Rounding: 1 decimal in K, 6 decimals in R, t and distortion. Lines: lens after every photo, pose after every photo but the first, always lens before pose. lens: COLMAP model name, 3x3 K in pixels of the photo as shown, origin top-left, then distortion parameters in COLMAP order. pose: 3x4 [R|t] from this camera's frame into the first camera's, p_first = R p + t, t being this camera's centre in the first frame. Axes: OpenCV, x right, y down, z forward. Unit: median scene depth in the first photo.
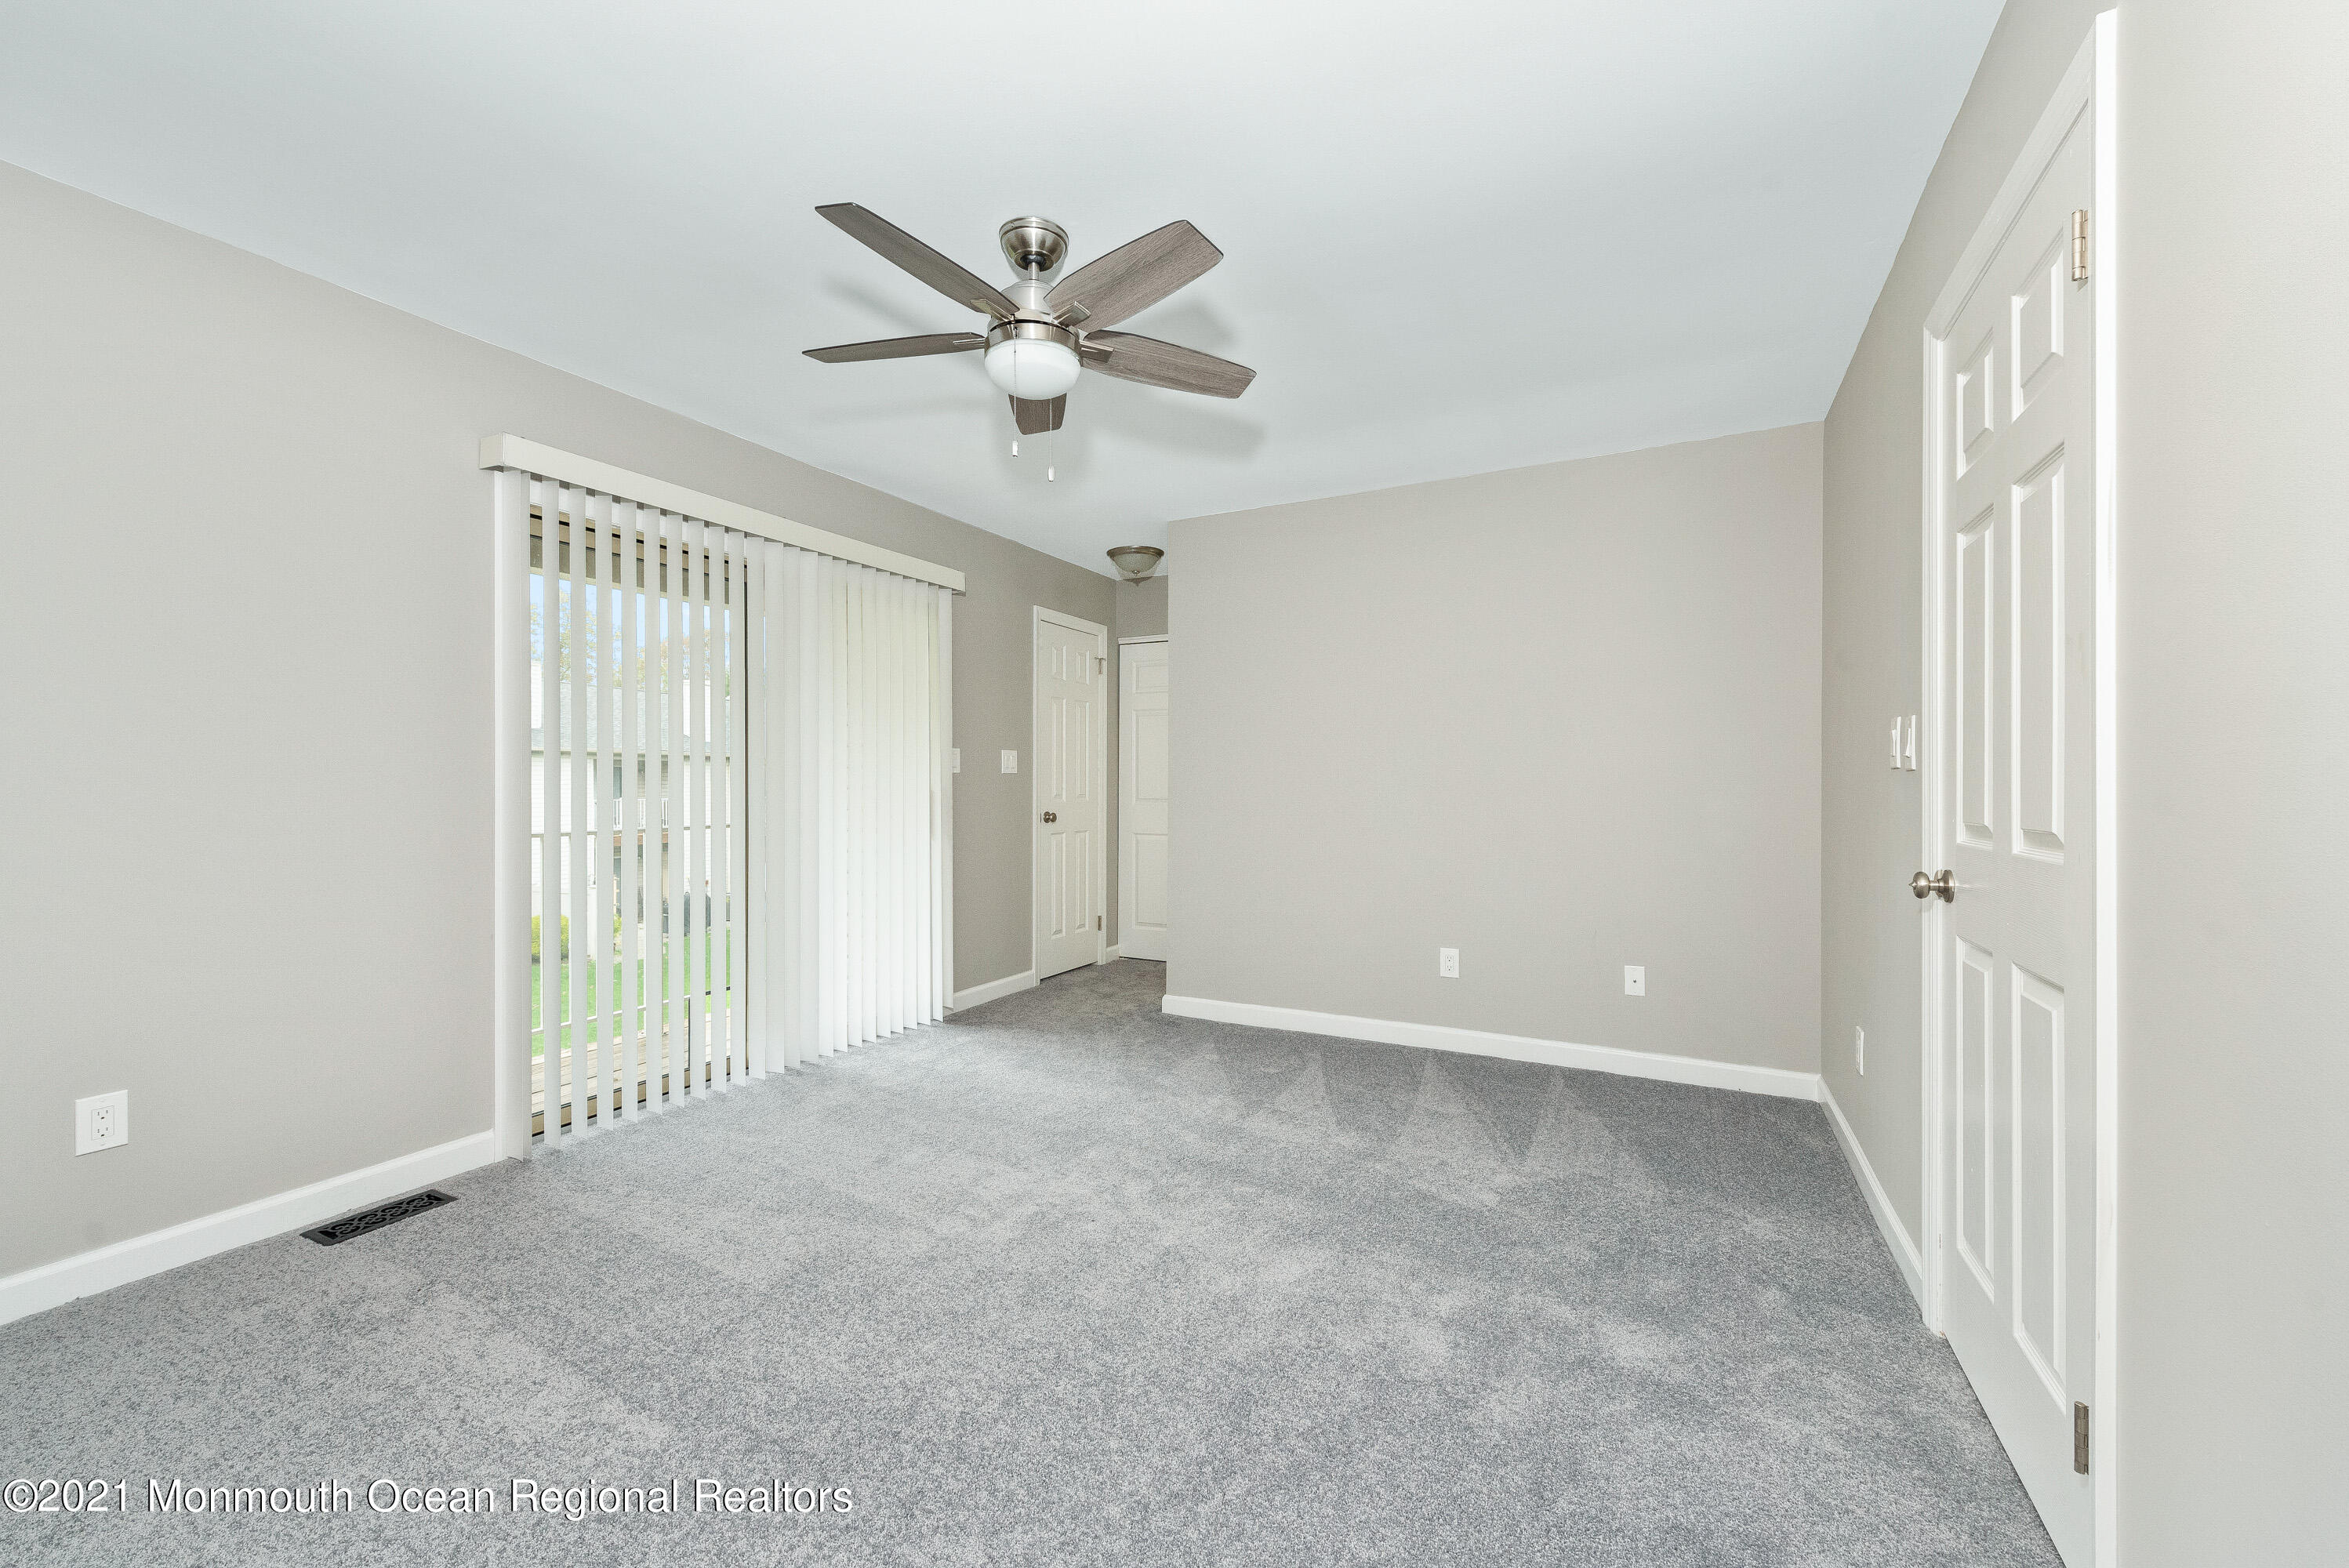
lens RADIAL K [[933.6, 0, 1174.5], [0, 933.6, 784.0], [0, 0, 1]] dist [0.000860, -0.000147]
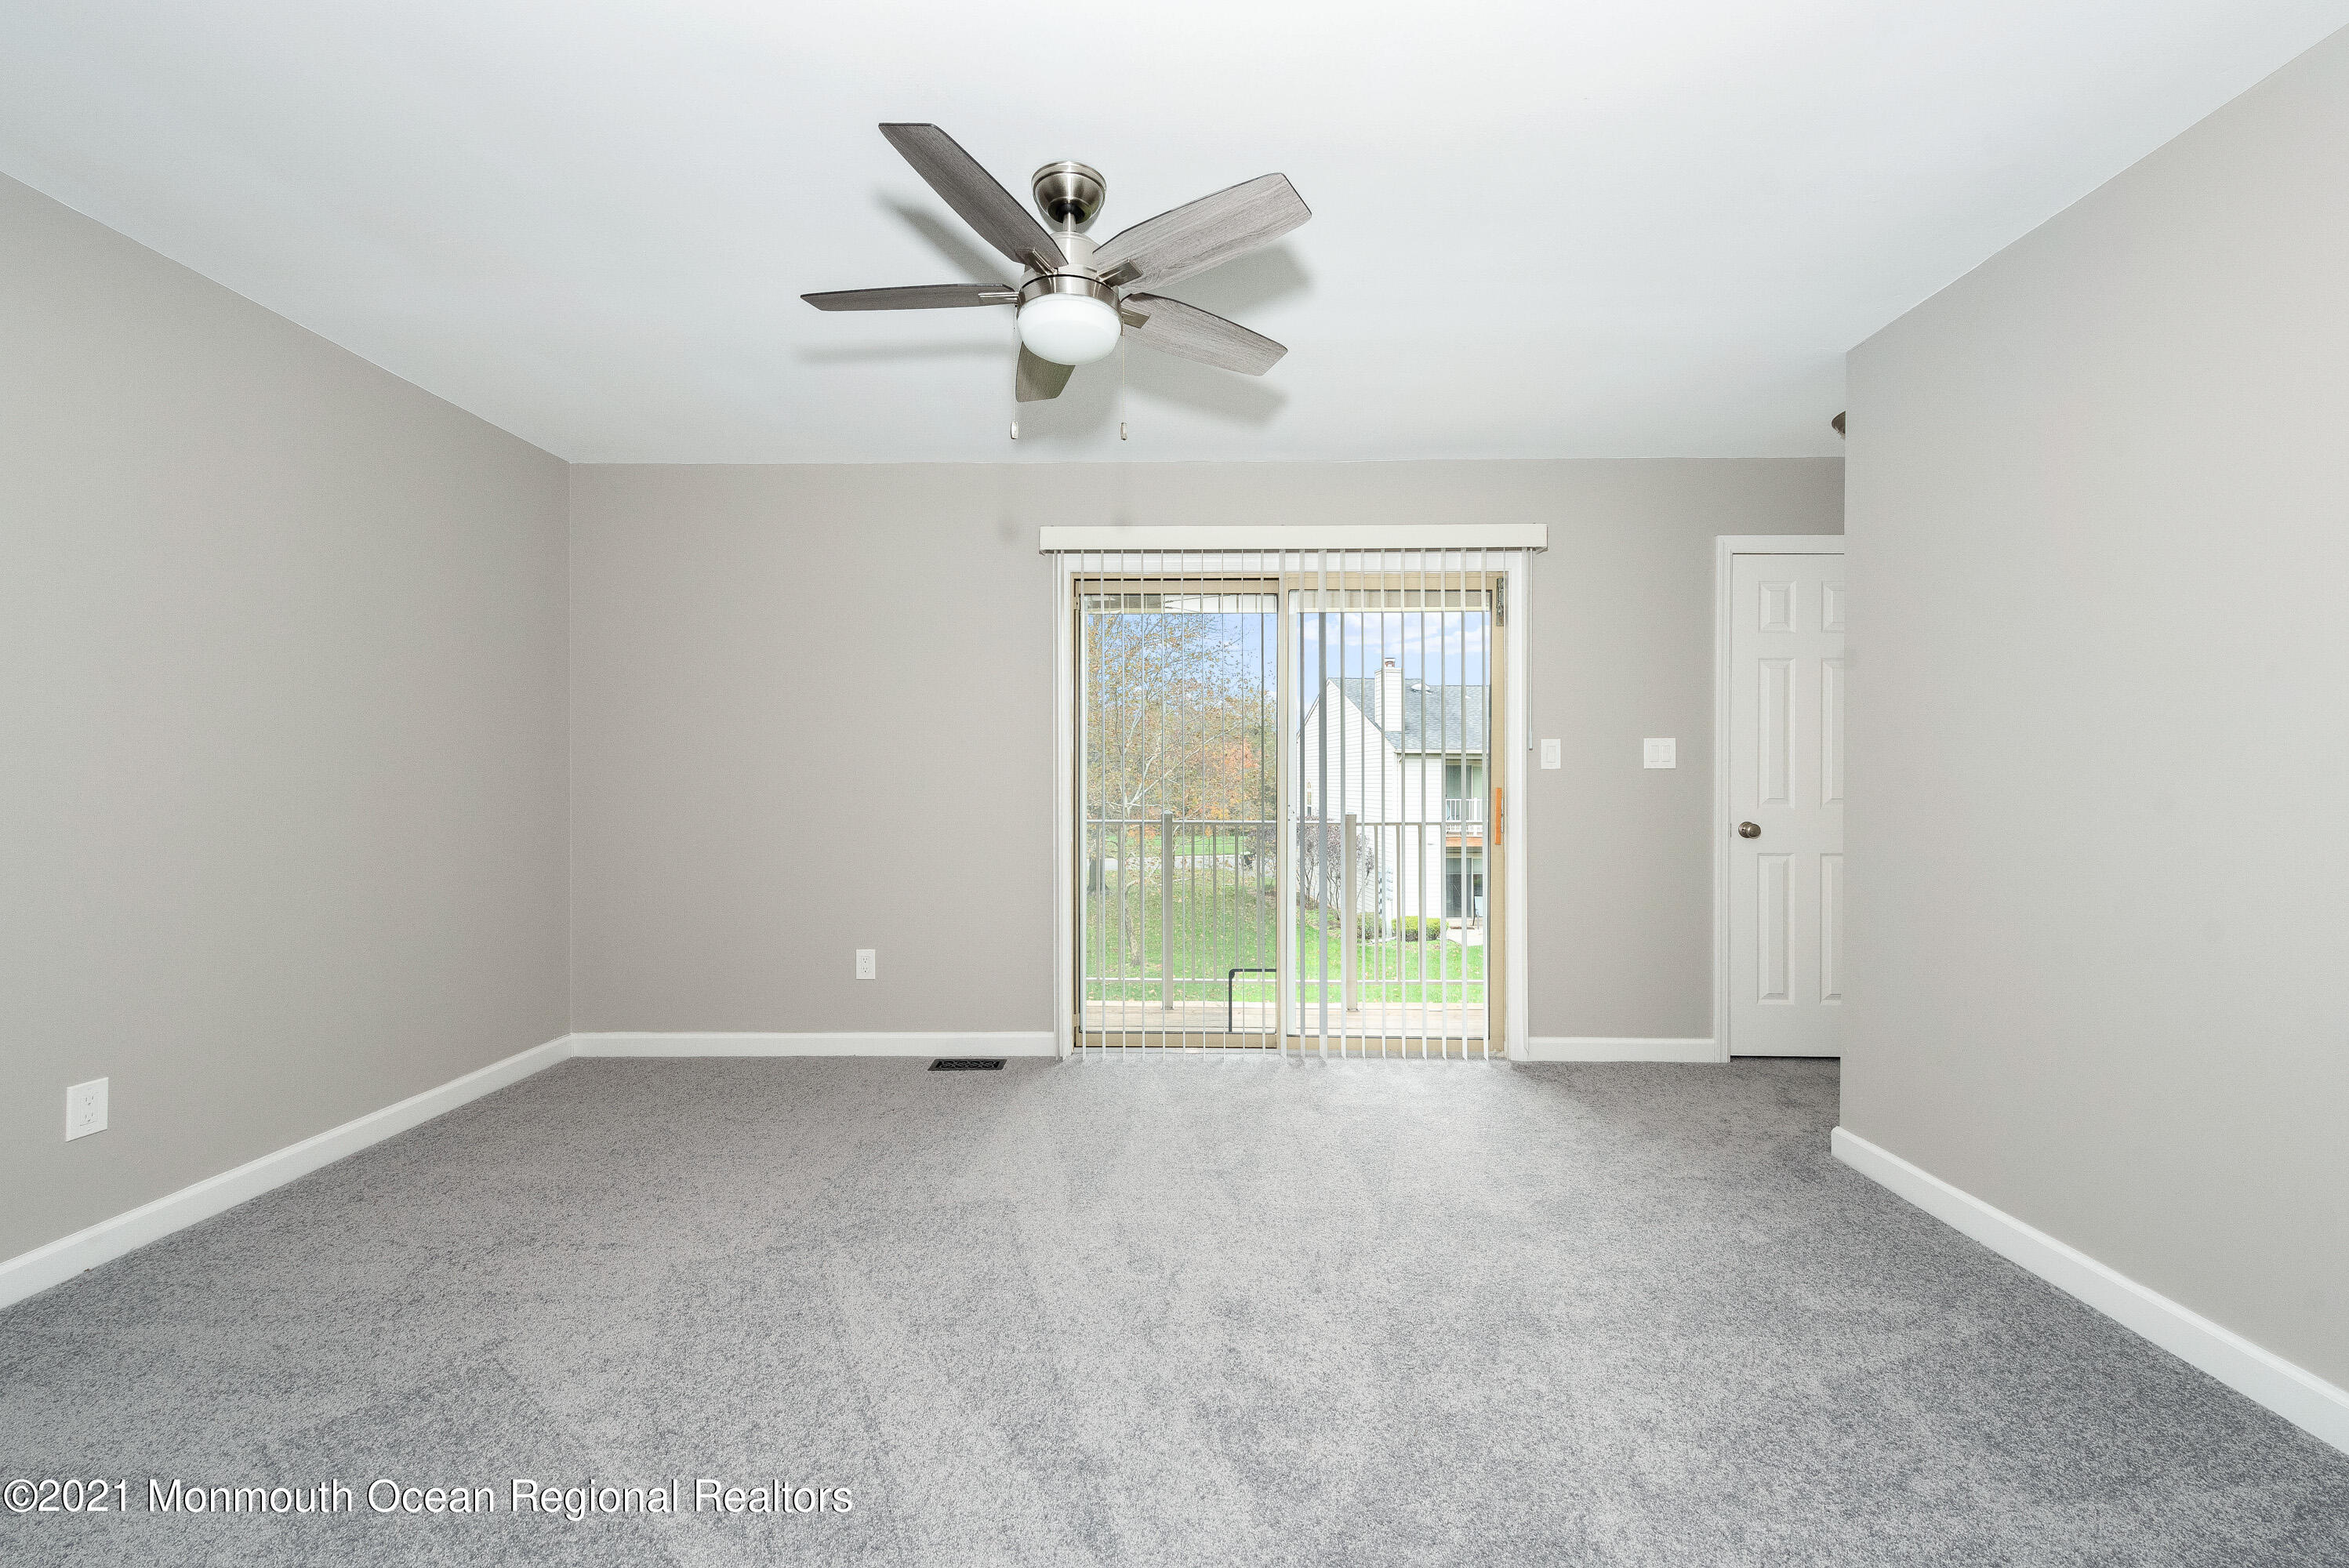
lens RADIAL K [[933.6, 0, 1174.5], [0, 933.6, 784.0], [0, 0, 1]] dist [0.000860, -0.000147]
pose [[0.443791, 0.006499, -0.896107, 0.358731], [-0.005868, 0.999973, 0.004346, 0.000066], [0.896111, 0.003330, 0.443817, 0.346848]]
